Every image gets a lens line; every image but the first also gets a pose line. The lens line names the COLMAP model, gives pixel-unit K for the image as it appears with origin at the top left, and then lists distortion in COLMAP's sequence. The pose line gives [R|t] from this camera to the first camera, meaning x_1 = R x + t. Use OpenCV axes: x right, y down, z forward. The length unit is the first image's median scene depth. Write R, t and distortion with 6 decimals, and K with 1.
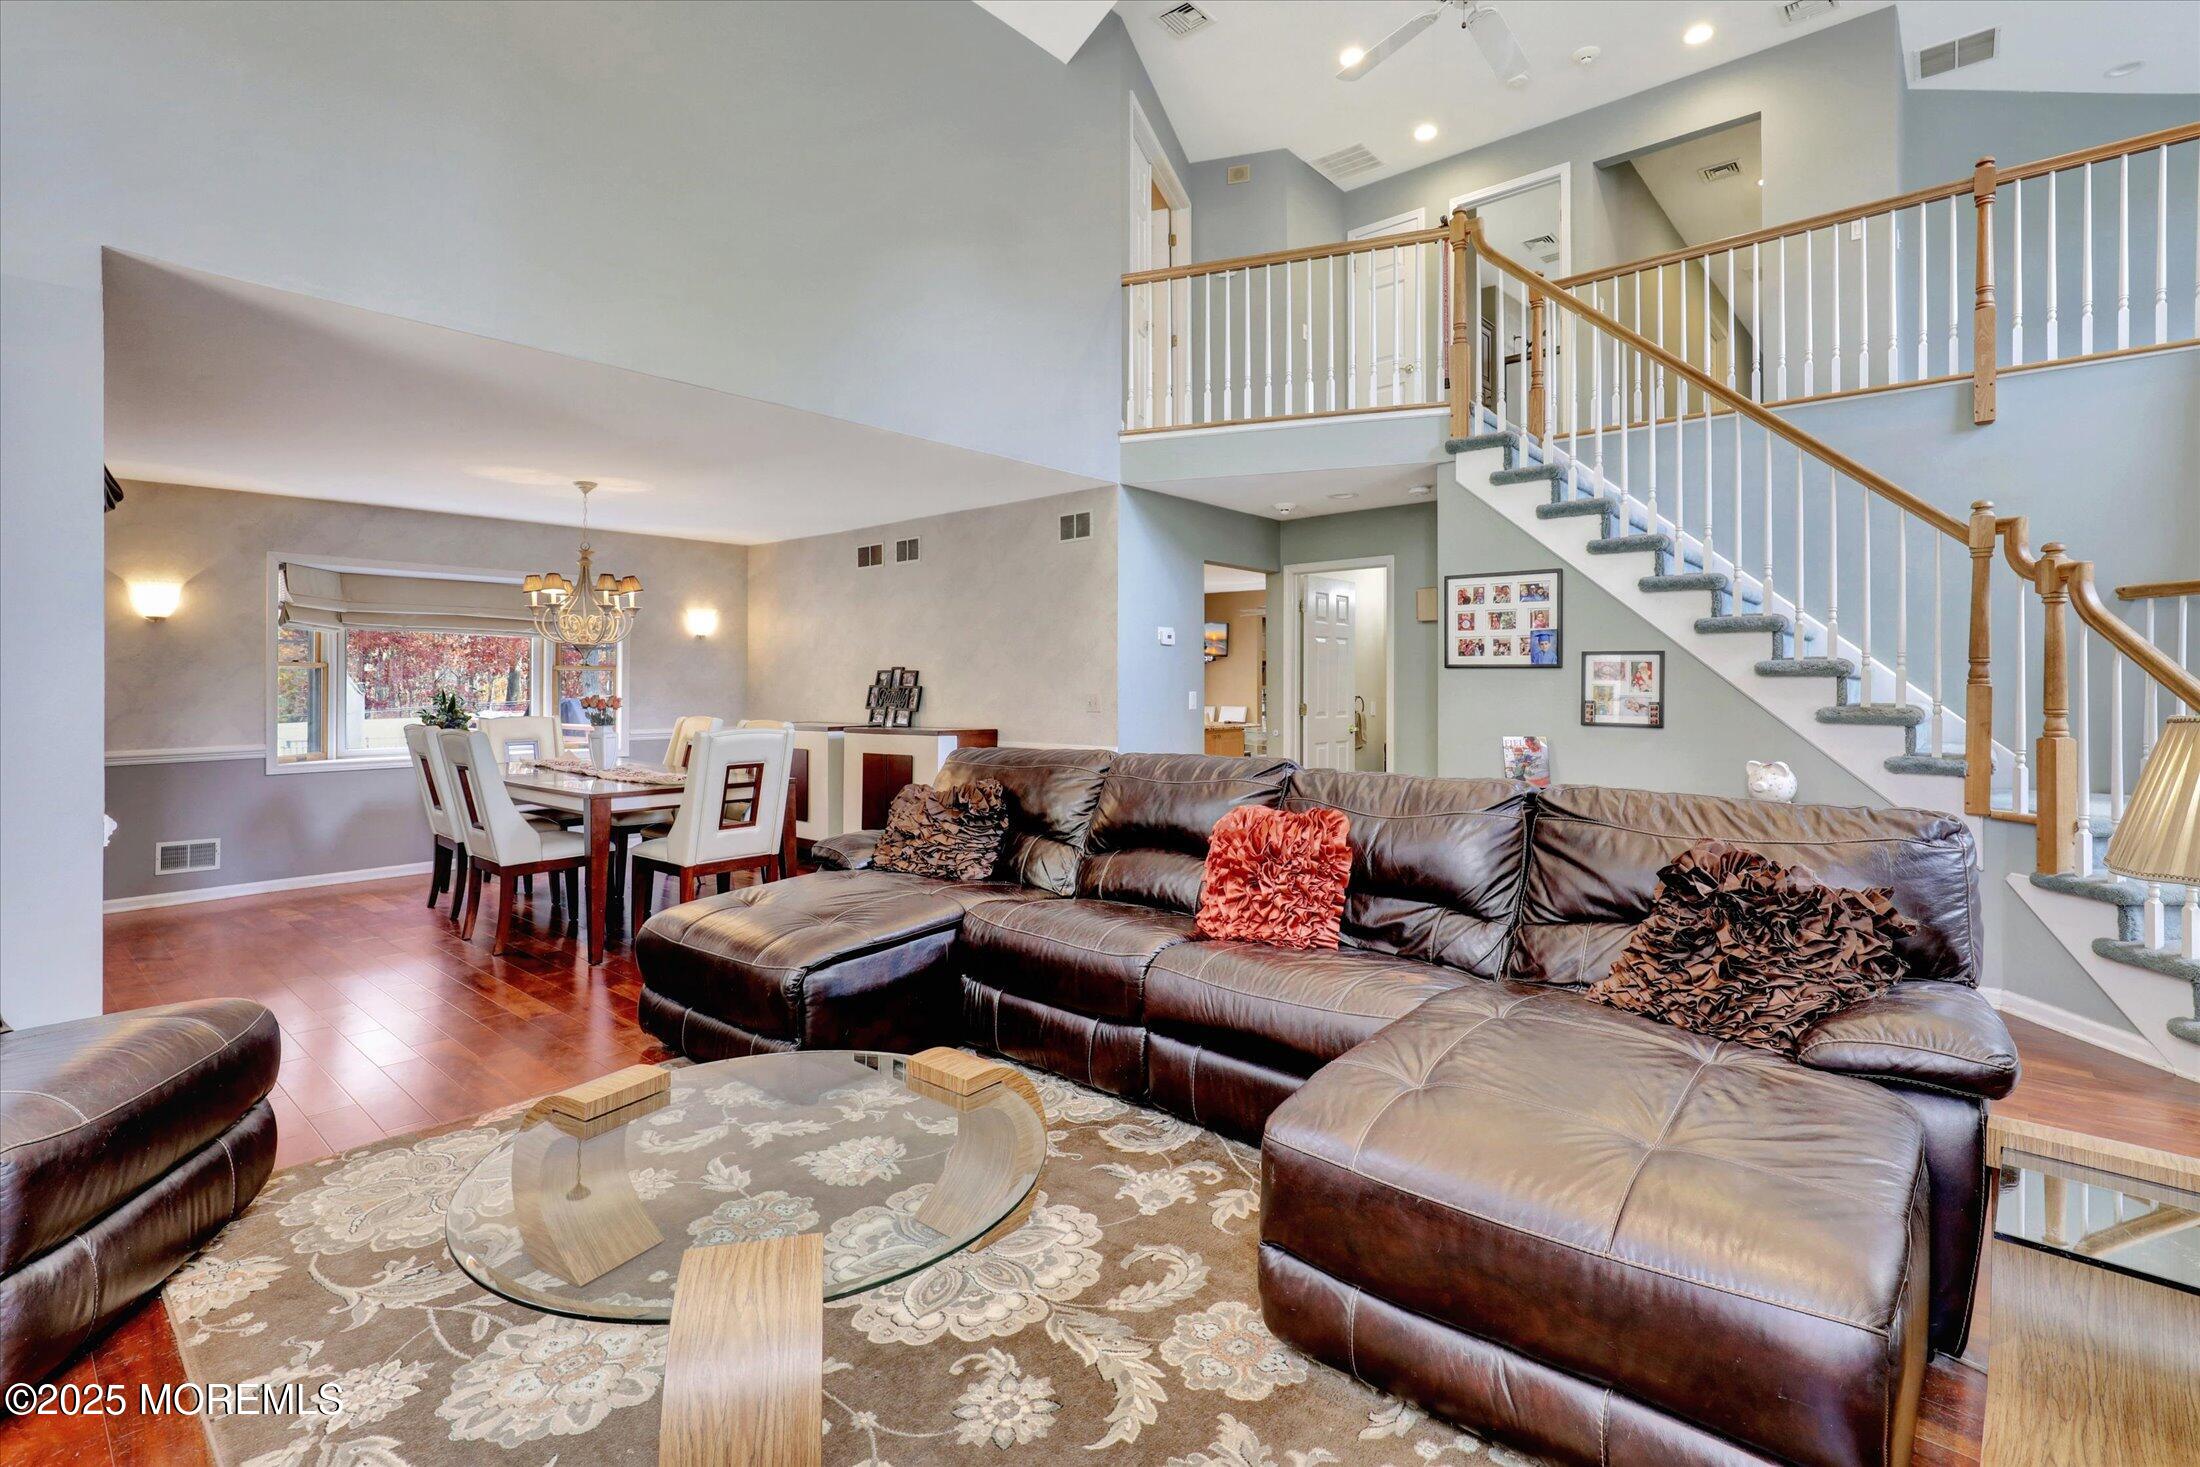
lens RADIAL K [[1015.2, 0, 1105.0], [0, 1015.2, 703.5], [0, 0, 1]] dist [-0.001133, 0.000173]
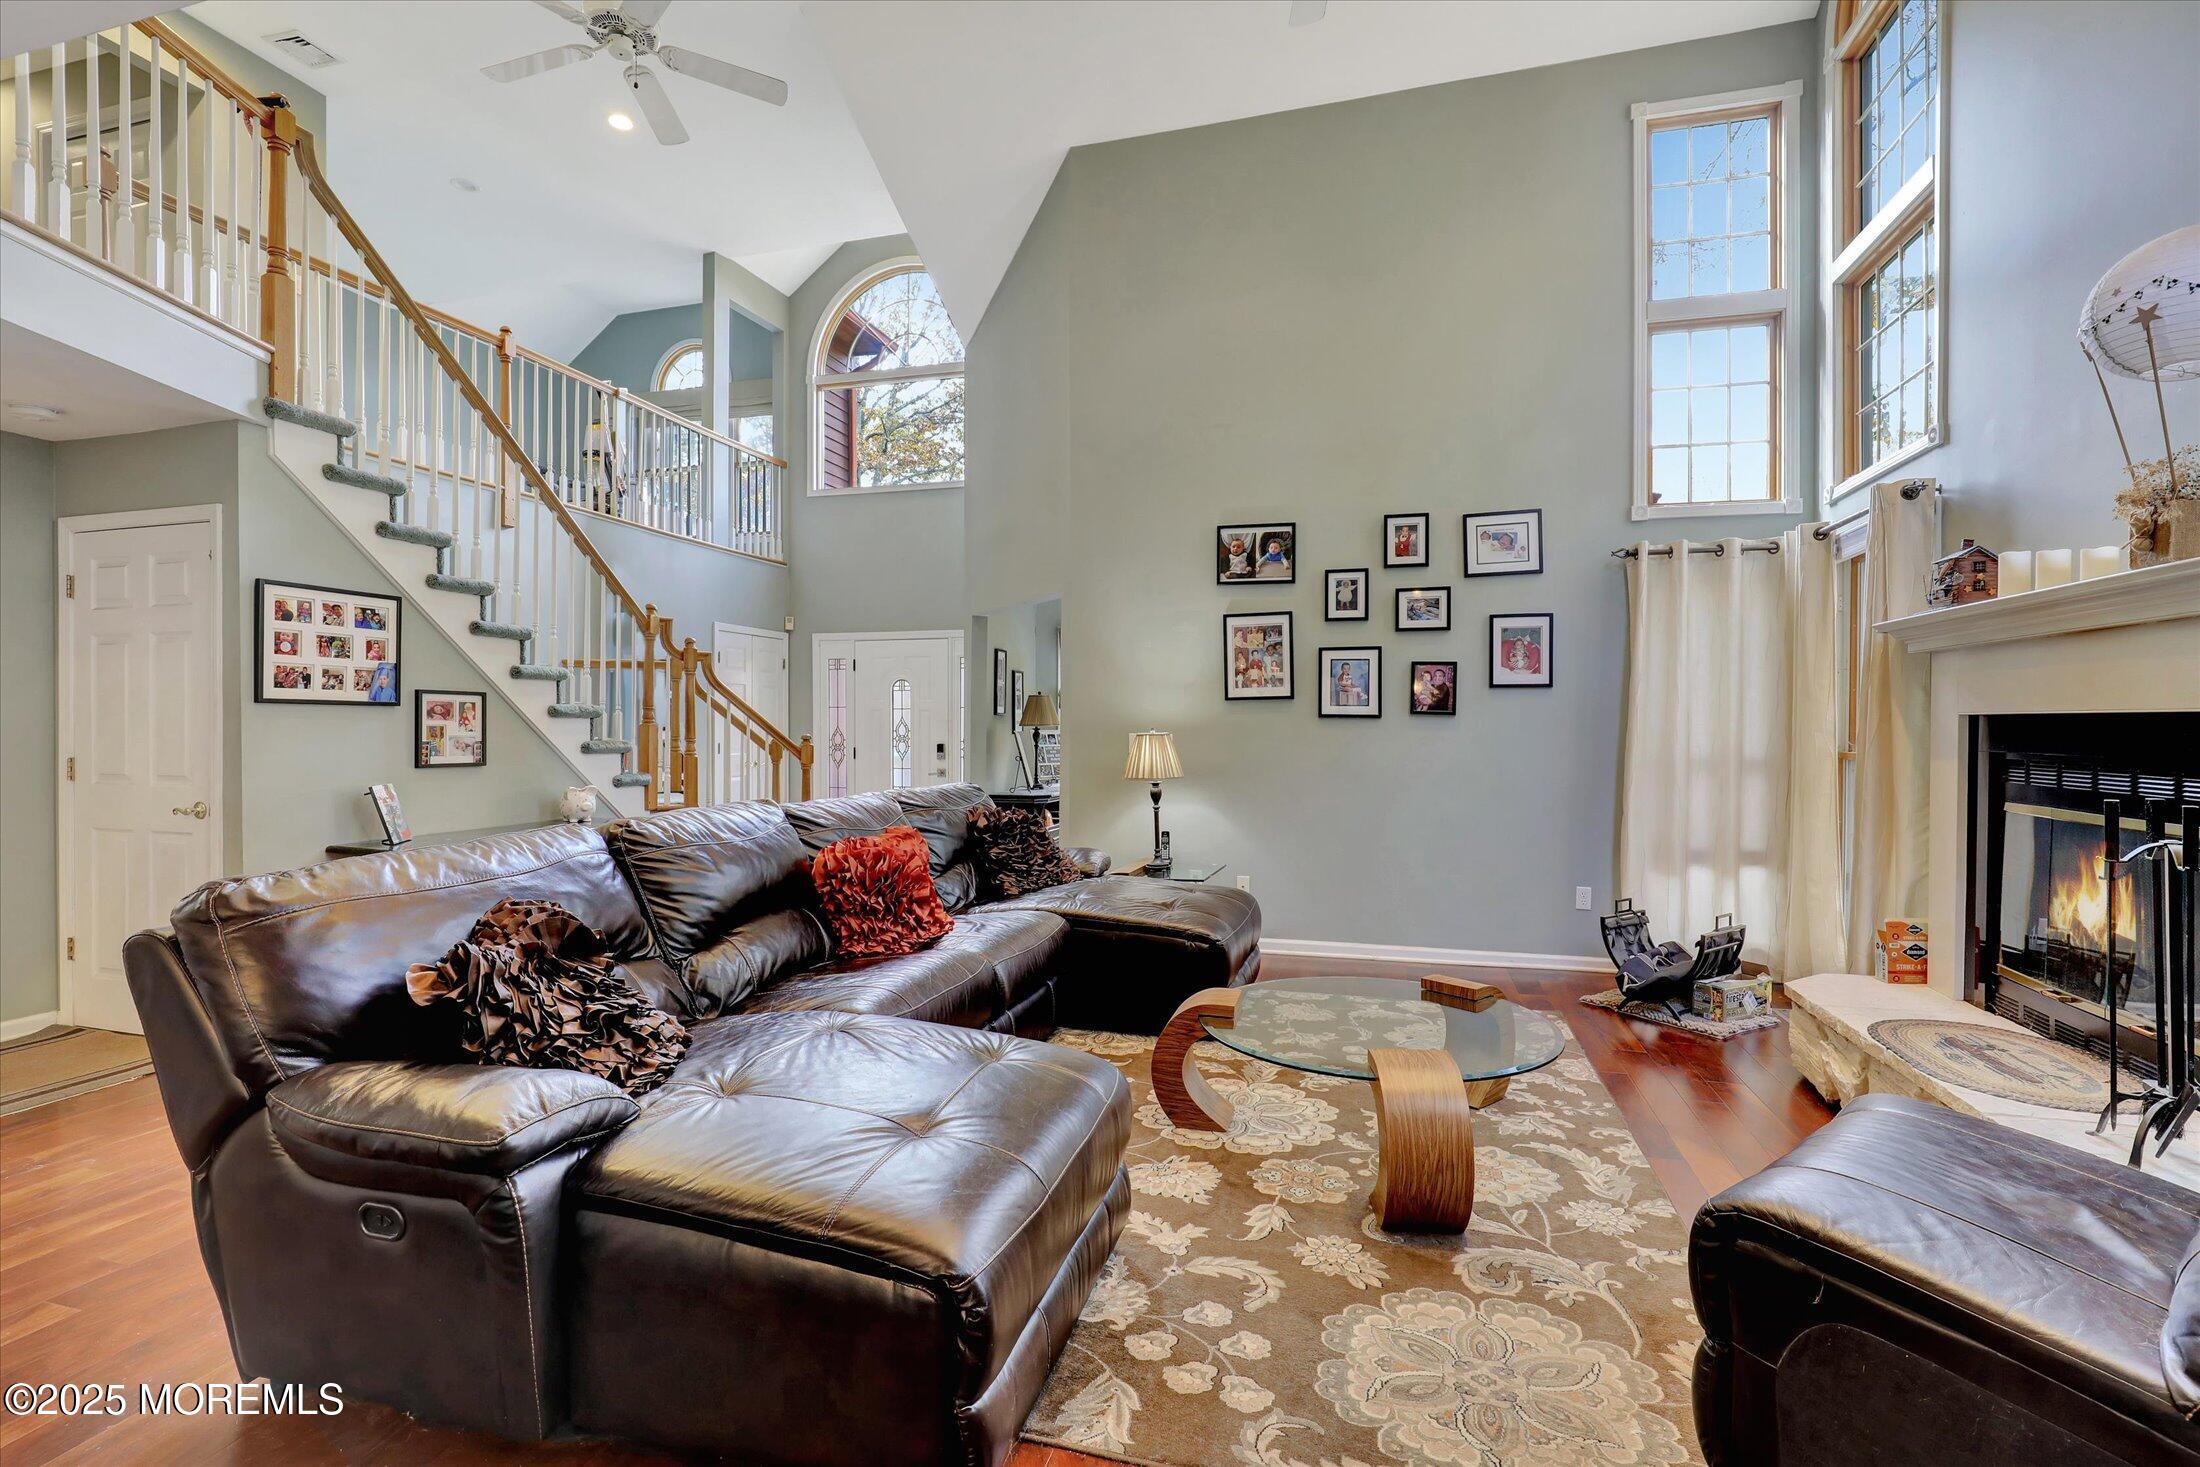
lens RADIAL K [[1002.1, 0, 1105.9], [0, 1002.1, 723.8], [0, 0, 1]] dist [-0.003062, -0.000332]
pose [[-0.422924, -0.002457, 0.906162, -0.636081], [0.018873, 0.999756, 0.011520, -0.018311], [-0.905969, 0.021974, -0.422774, 0.822622]]
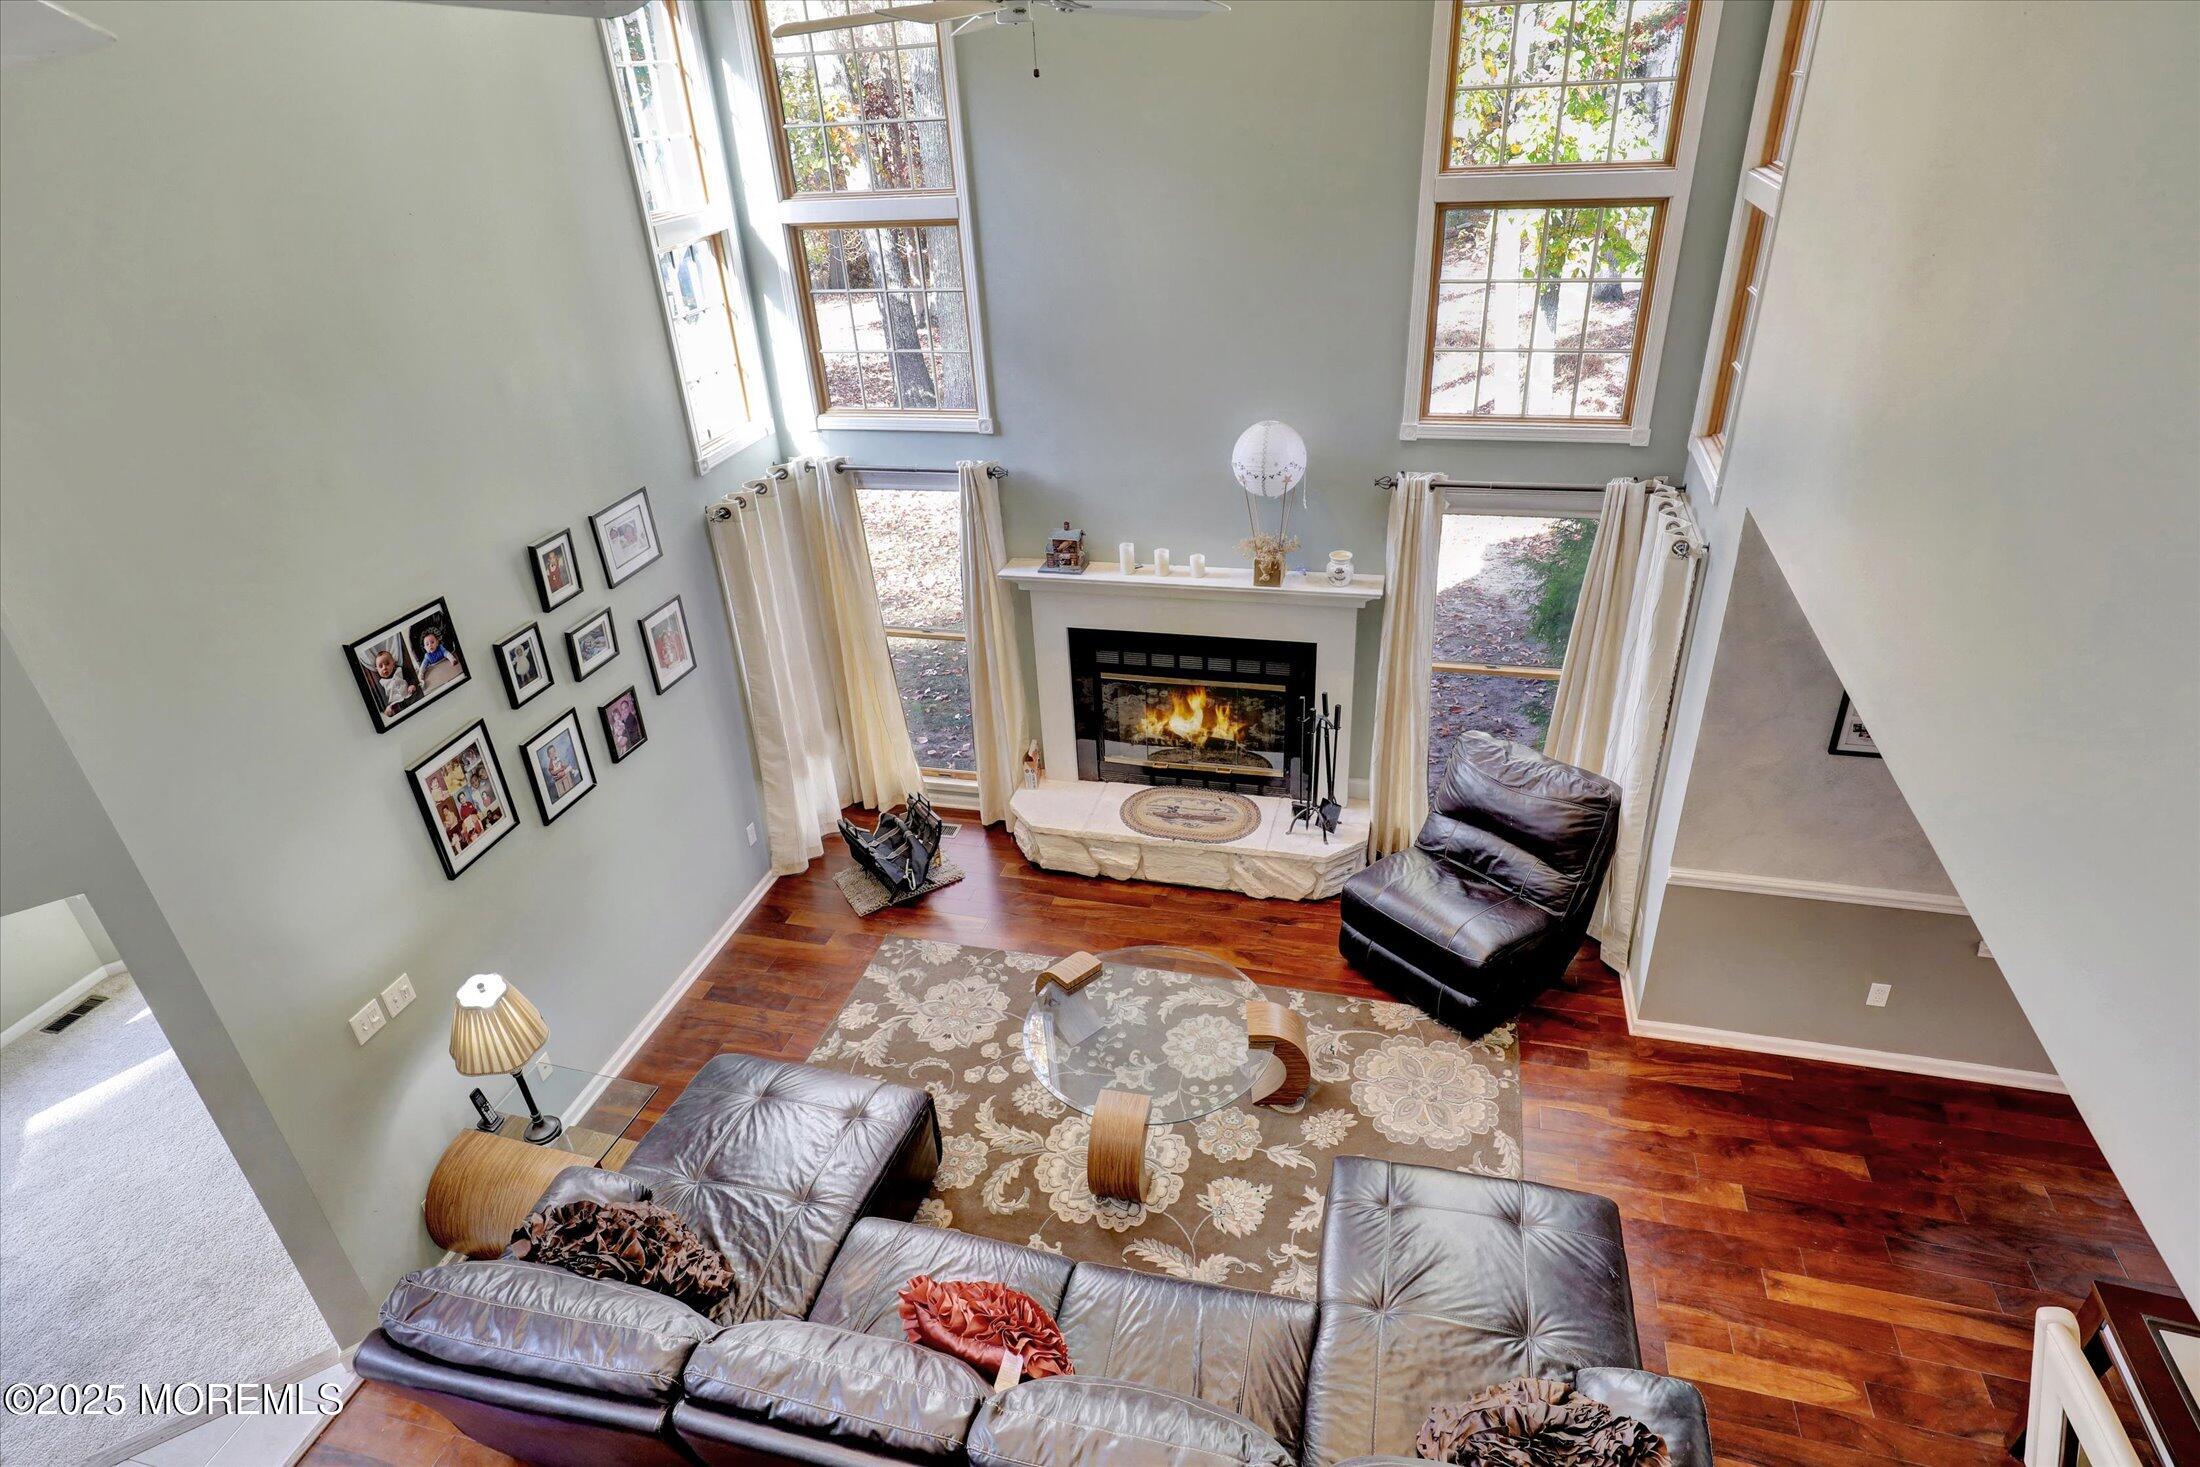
lens RADIAL K [[1209.8, 0, 1100.0], [0, 1209.8, 733.5], [0, 0, 1]] dist [0.007158, 0.000419]
pose [[-0.899426, 0.252533, -0.356735, 0.216844], [0.041994, 0.862345, 0.504577, -0.576787], [0.435051, 0.438849, -0.786220, 1.105182]]
